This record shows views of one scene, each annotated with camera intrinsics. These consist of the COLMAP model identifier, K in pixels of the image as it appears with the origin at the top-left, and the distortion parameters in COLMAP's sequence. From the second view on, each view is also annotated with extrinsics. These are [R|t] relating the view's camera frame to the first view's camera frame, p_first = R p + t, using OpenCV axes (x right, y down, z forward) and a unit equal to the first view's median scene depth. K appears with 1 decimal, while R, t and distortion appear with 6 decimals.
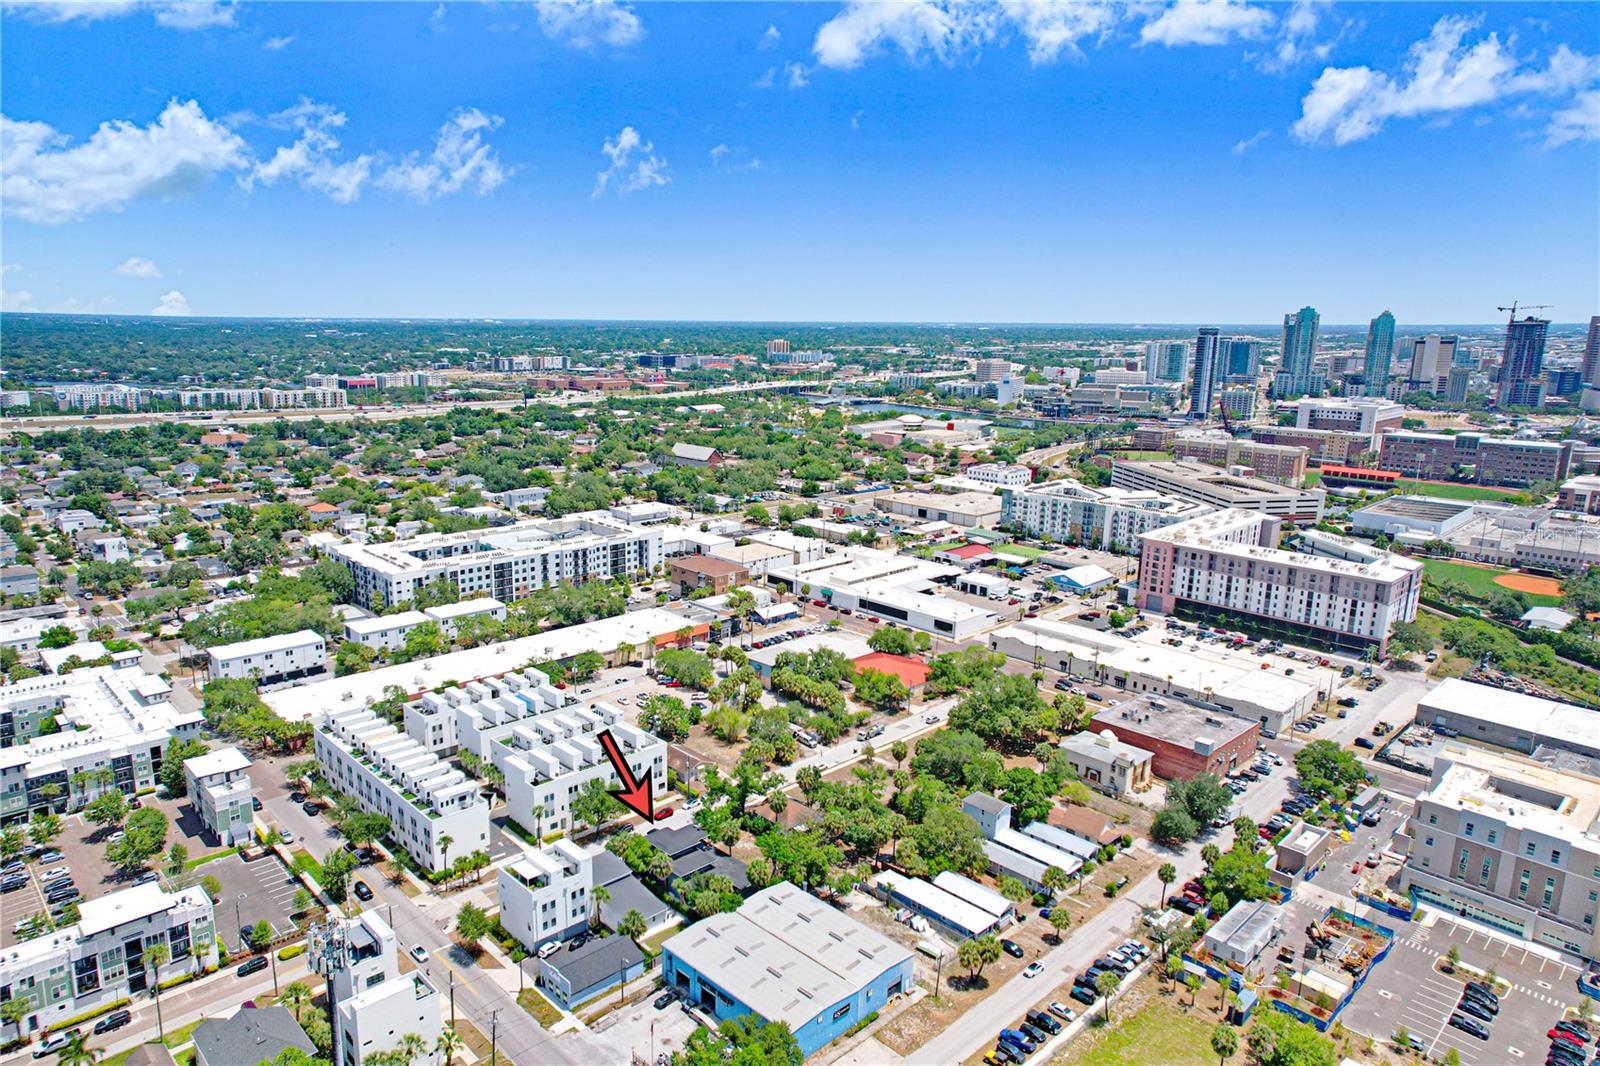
lens RADIAL K [[1040.8, 0, 799.7], [0, 1040.8, 574.1], [0, 0, 1]] dist [-0.036525, 0.070697]
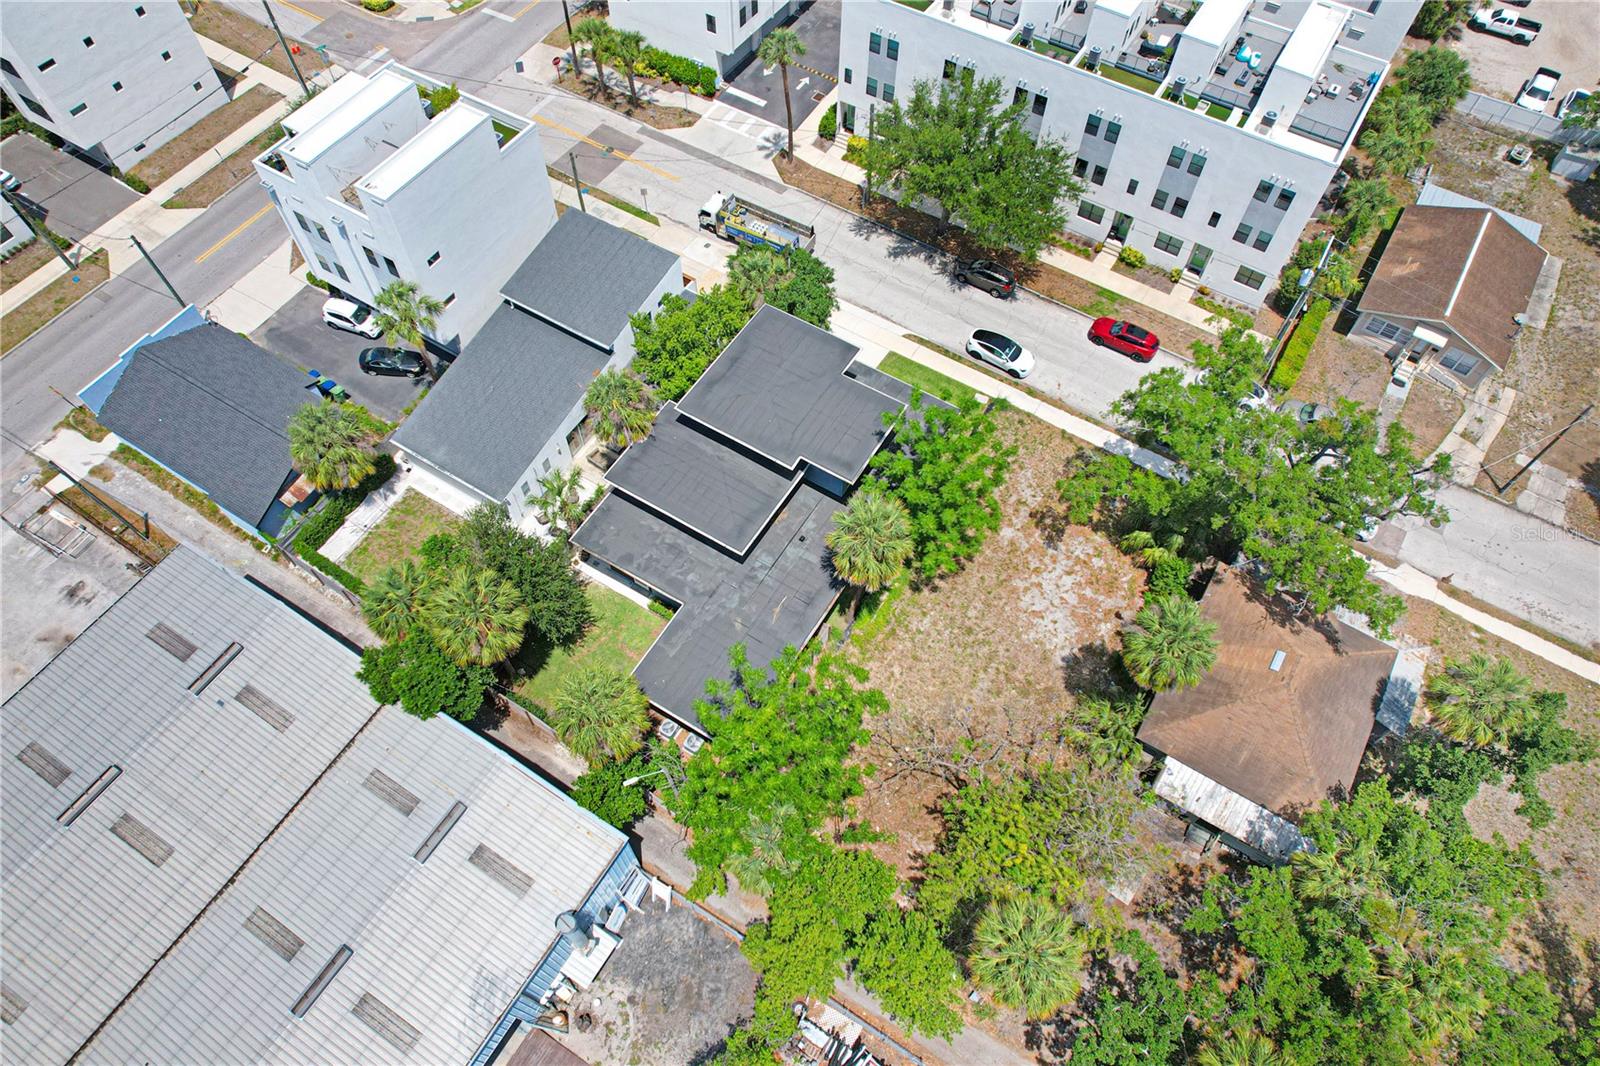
lens RADIAL K [[1013.3, 0, 759.0], [0, 1013.3, 537.1], [0, 0, 1]] dist [-0.063653, 0.065168]
pose [[0.233031, 0.824990, -0.514867, 0.026368], [-0.231850, 0.561307, 0.794468, 0.030492], [0.944427, -0.065764, 0.322076, 0.465101]]
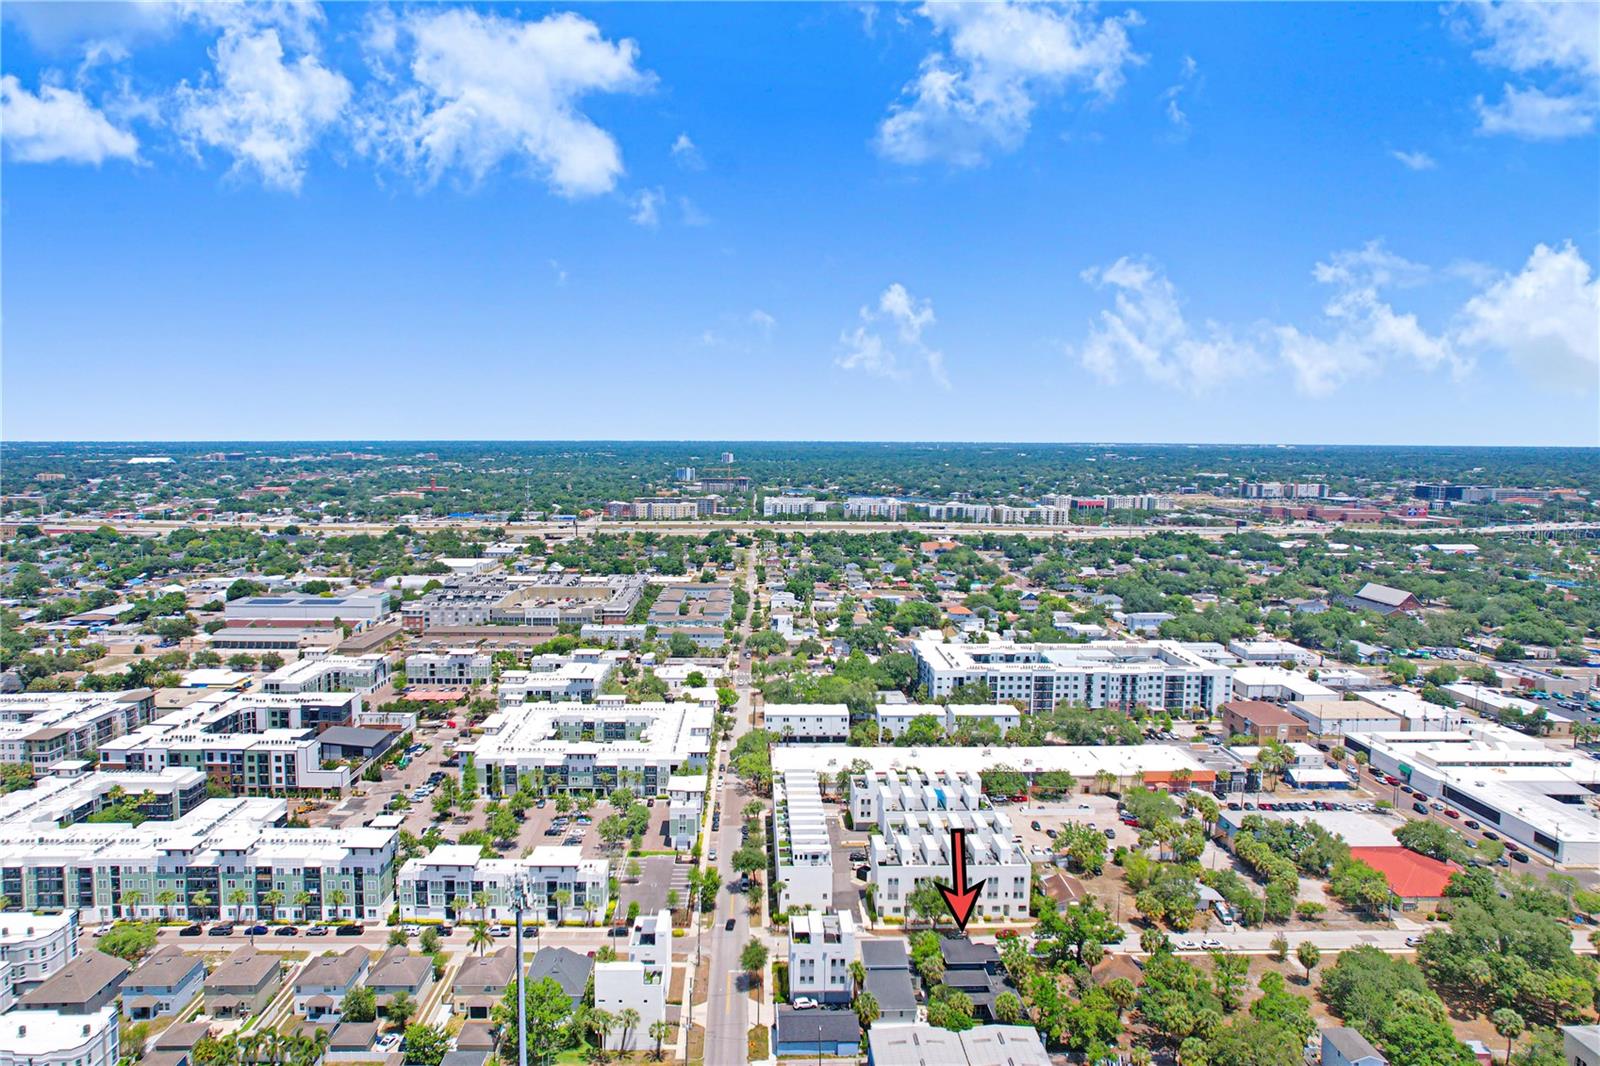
lens RADIAL K [[1052.7, 0, 779.6], [0, 1052.7, 512.6], [0, 0, 1]] dist [-0.060202, 0.090095]
pose [[0.741550, 0.041155, -0.669635, 0.208743], [-0.158075, 0.980734, -0.114777, -0.008870], [0.652009, 0.190966, 0.733768, 0.029884]]
